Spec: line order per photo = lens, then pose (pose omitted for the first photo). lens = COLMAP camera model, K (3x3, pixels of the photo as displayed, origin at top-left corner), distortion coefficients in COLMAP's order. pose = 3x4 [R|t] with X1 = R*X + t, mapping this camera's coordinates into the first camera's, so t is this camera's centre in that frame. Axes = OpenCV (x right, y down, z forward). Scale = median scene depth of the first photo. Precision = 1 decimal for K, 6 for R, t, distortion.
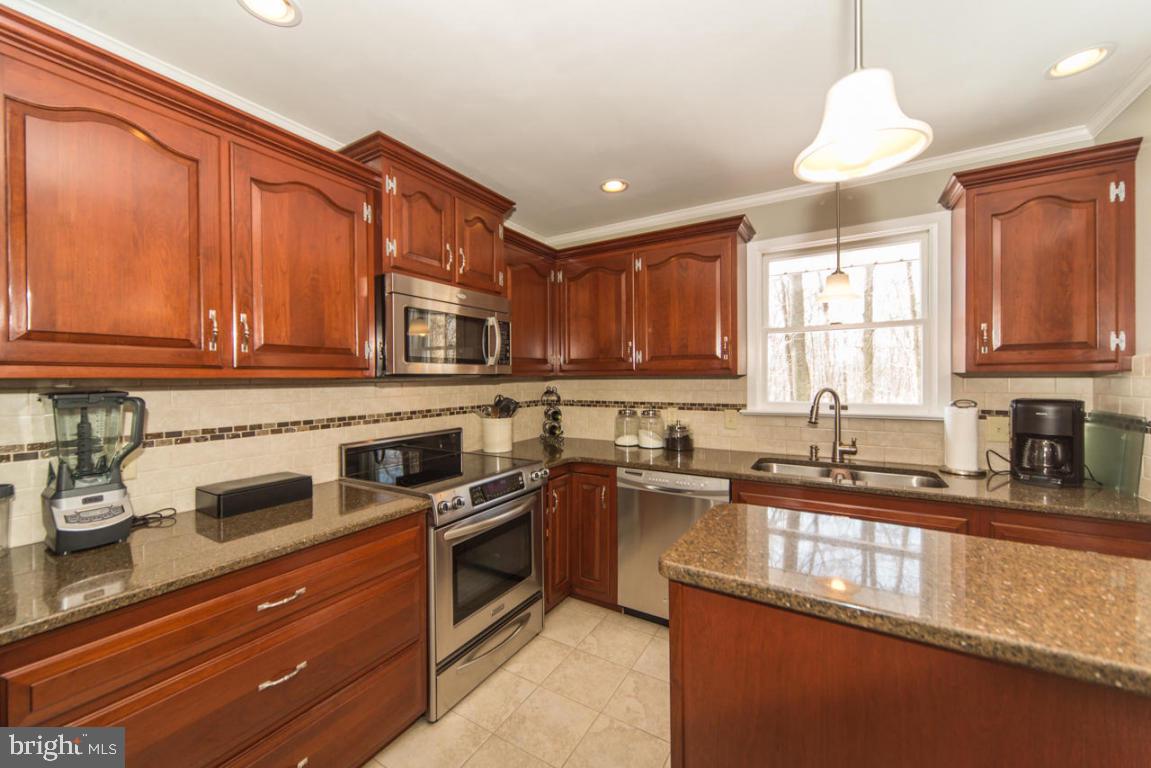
lens RADIAL K [[440.9, 0, 573.4], [0, 440.9, 379.3], [0, 0, 1]] dist [0.011154, 0.000081]
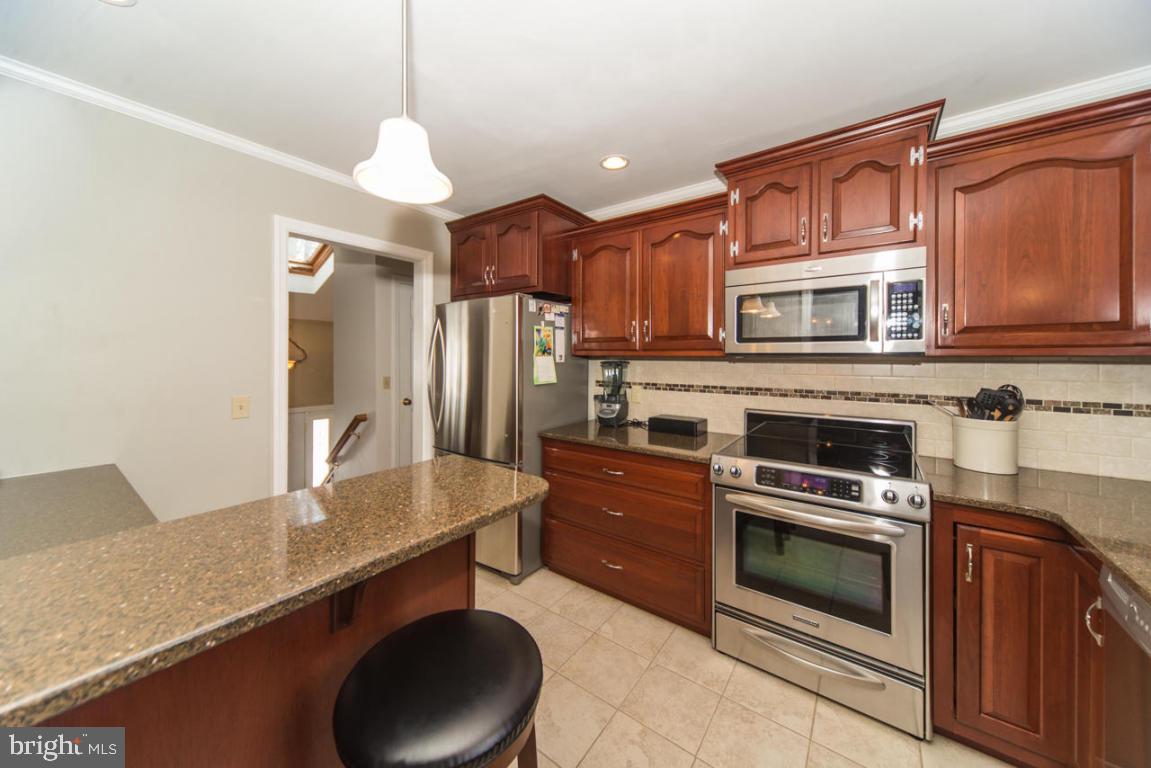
lens RADIAL K [[401.1, 0, 572.5], [0, 401.1, 353.6], [0, 0, 1]] dist [0.001918, 0.000010]
pose [[-0.092322, 0.001133, -0.995729, 1.044047], [-0.005893, 0.999981, 0.001684, -0.014601], [0.995712, 0.006023, -0.092313, 0.953706]]
